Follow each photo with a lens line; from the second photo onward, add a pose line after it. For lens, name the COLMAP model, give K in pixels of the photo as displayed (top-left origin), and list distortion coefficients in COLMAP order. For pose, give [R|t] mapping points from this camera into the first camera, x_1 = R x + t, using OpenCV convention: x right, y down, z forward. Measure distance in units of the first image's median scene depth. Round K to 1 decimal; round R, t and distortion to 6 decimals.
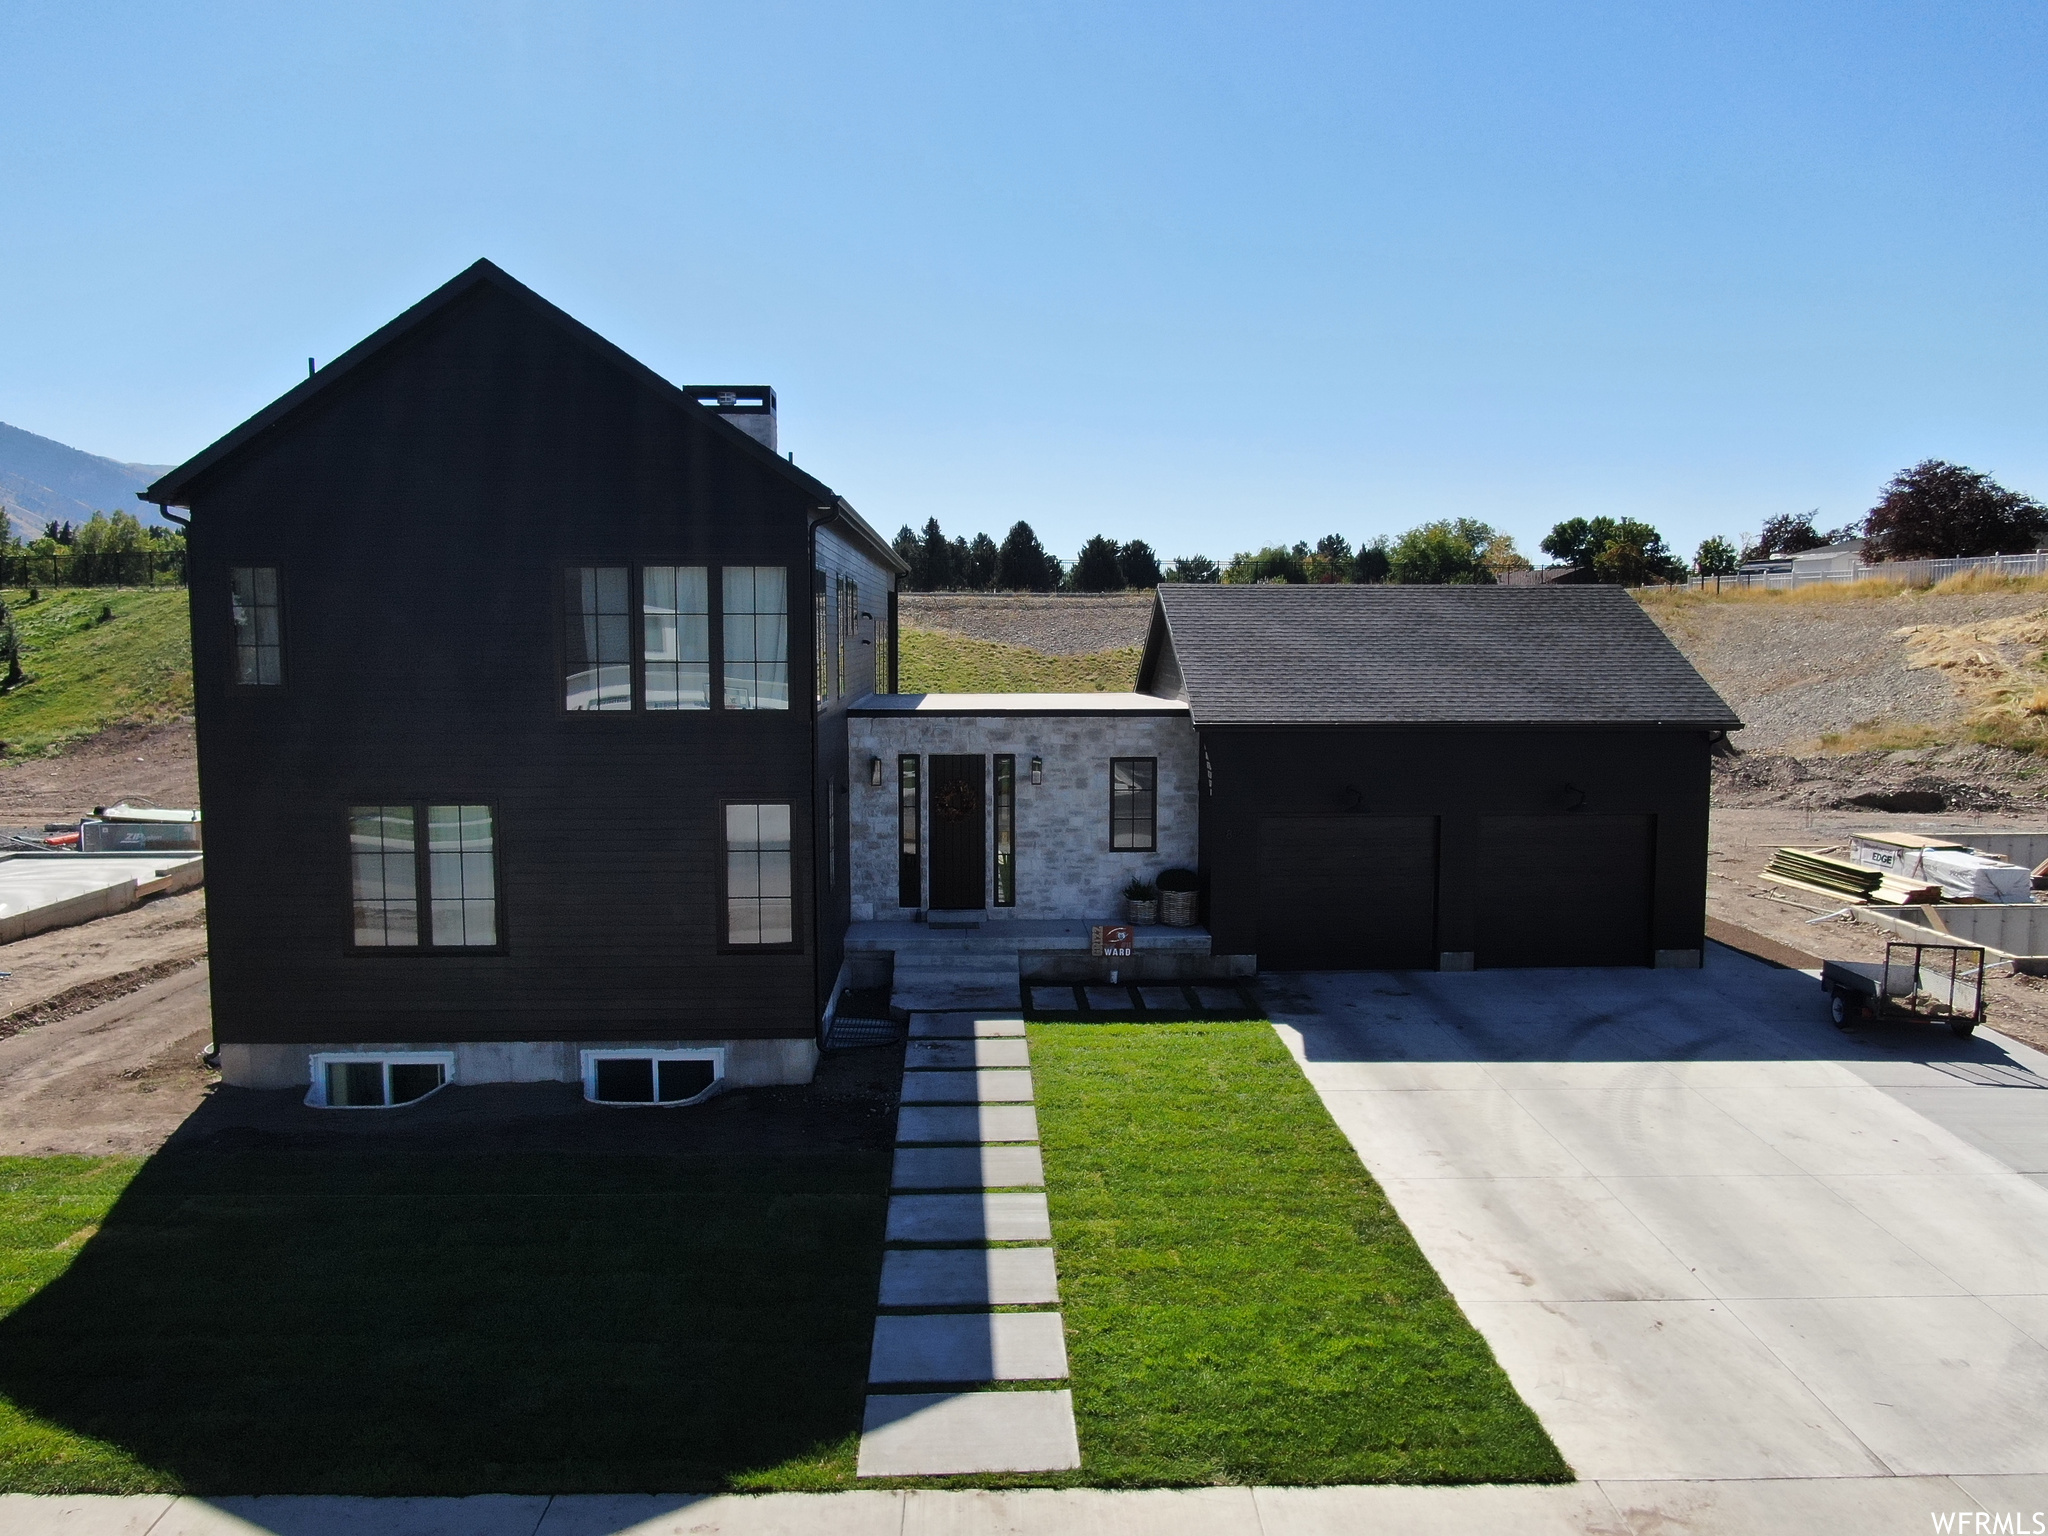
lens RADIAL K [[1469.2, 0, 1031.6], [0, 1469.2, 762.4], [0, 0, 1]] dist [-0.024088, 0.010631]
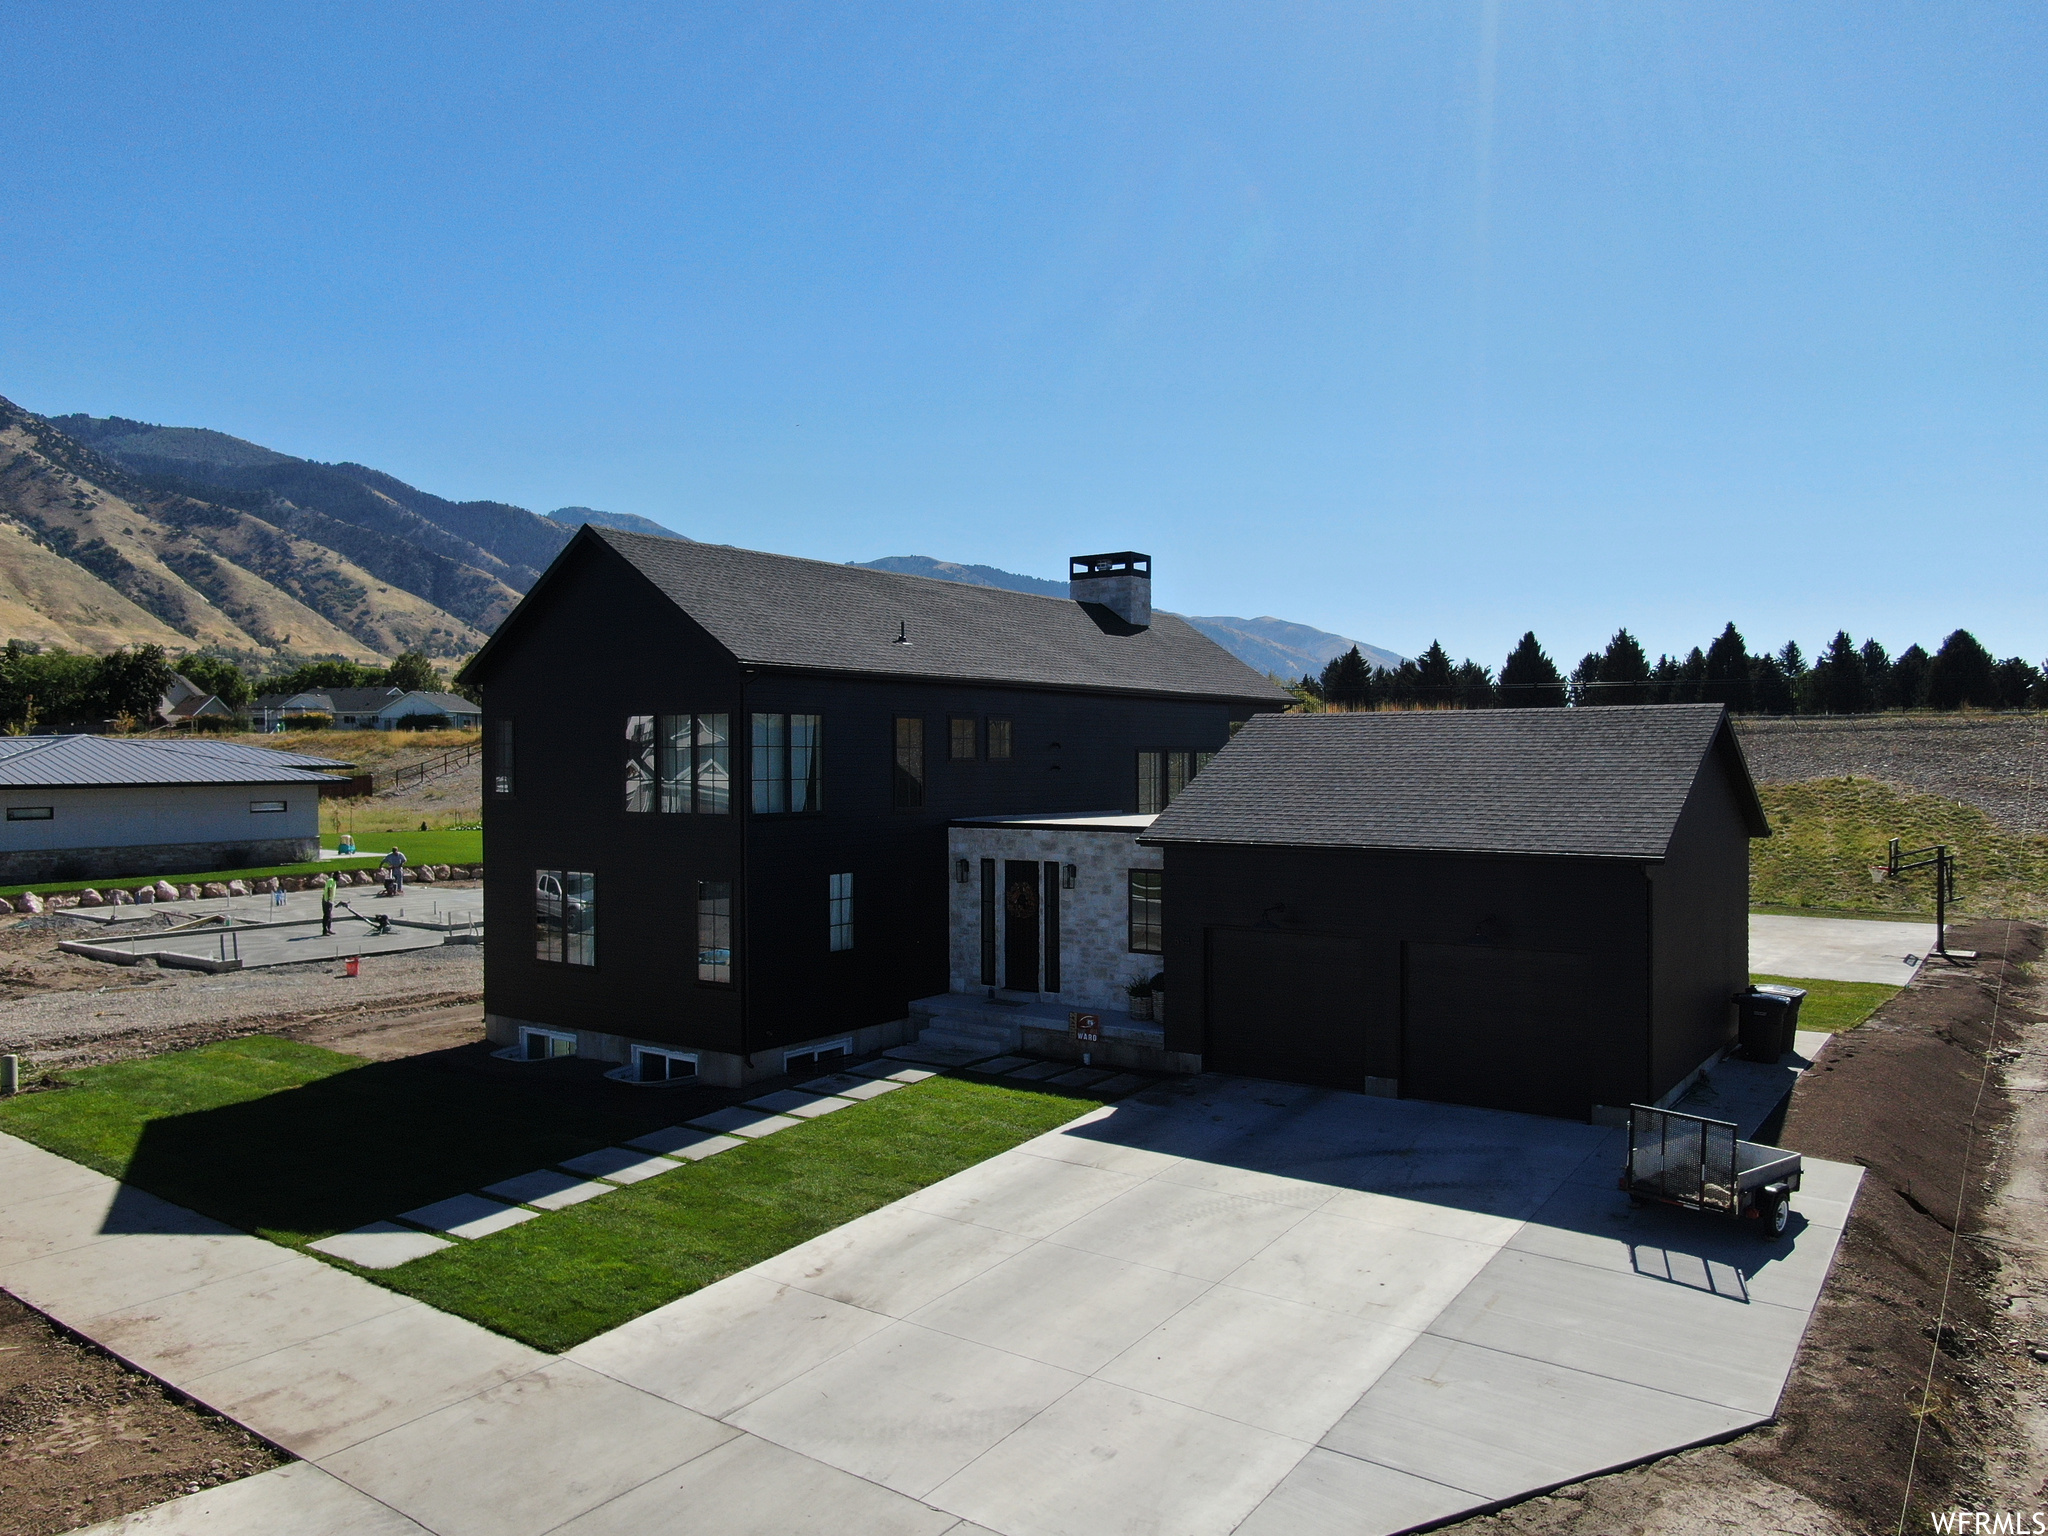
lens RADIAL K [[1469.2, 0, 1030.3], [0, 1469.2, 757.7], [0, 0, 1]] dist [-0.024088, 0.010631]
pose [[0.790447, -0.002994, -0.612523, 0.698274], [-0.052222, 0.996018, -0.072260, -0.002669], [0.610300, 0.089105, 0.787143, 0.049475]]
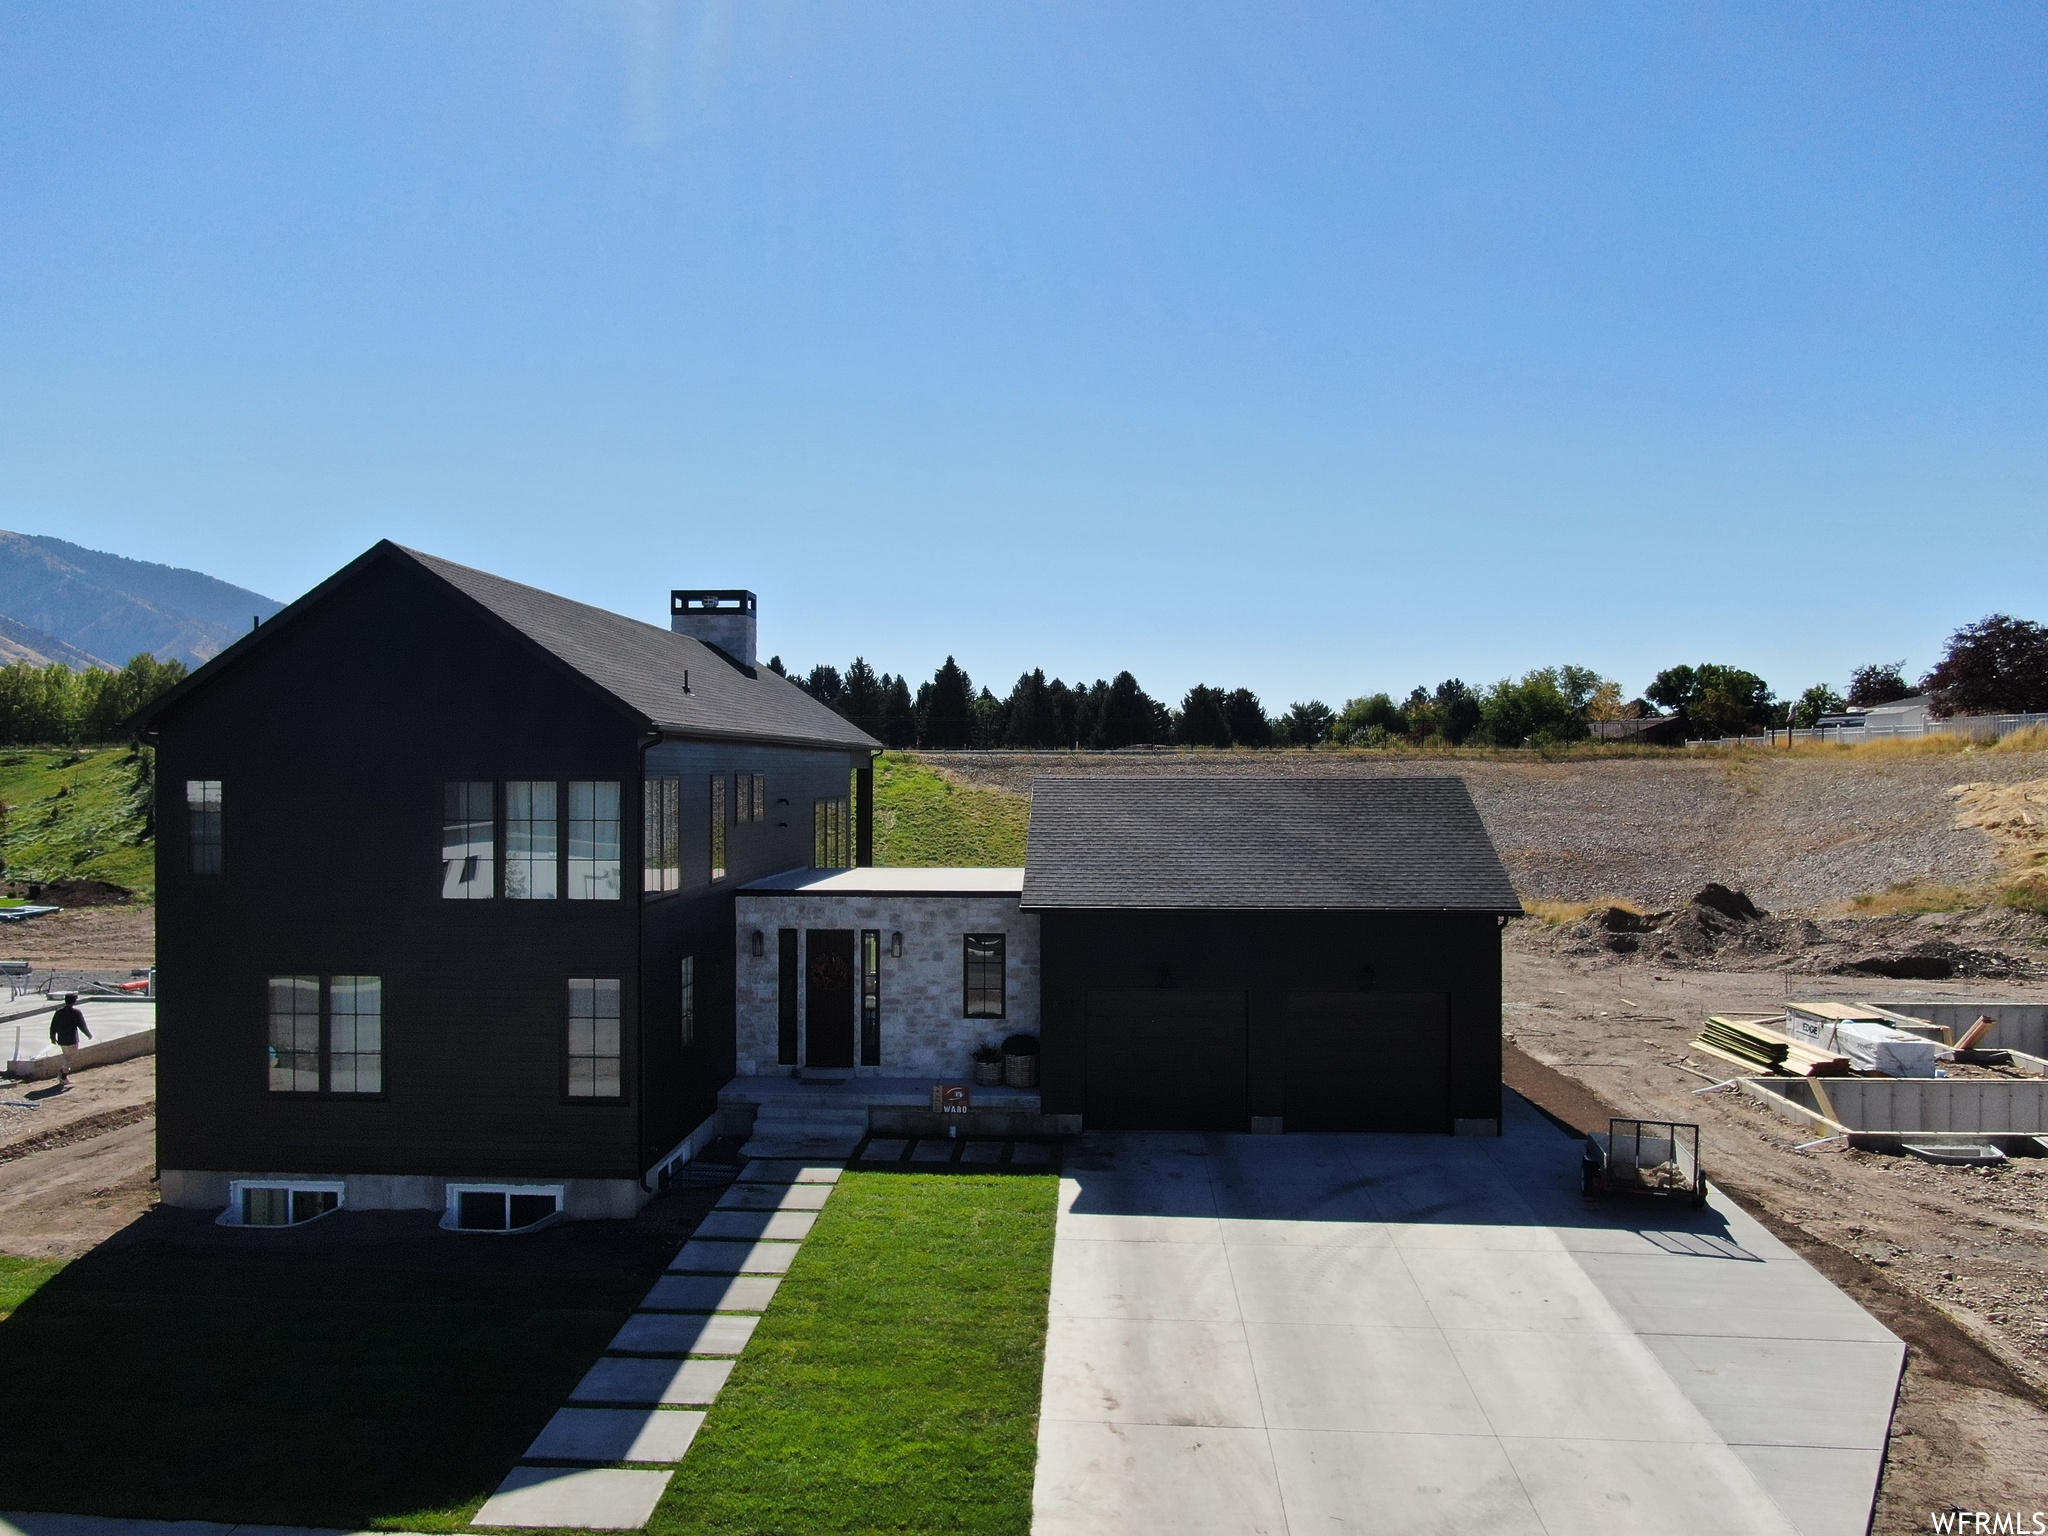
lens RADIAL K [[1469.2, 0, 1030.4], [0, 1469.2, 765.8], [0, 0, 1]] dist [-0.024088, 0.010631]
pose [[0.995351, 0.000461, -0.096310, 0.215161], [-0.009395, 0.995685, -0.092325, -0.028366], [0.095852, 0.092800, 0.991060, -0.126561]]
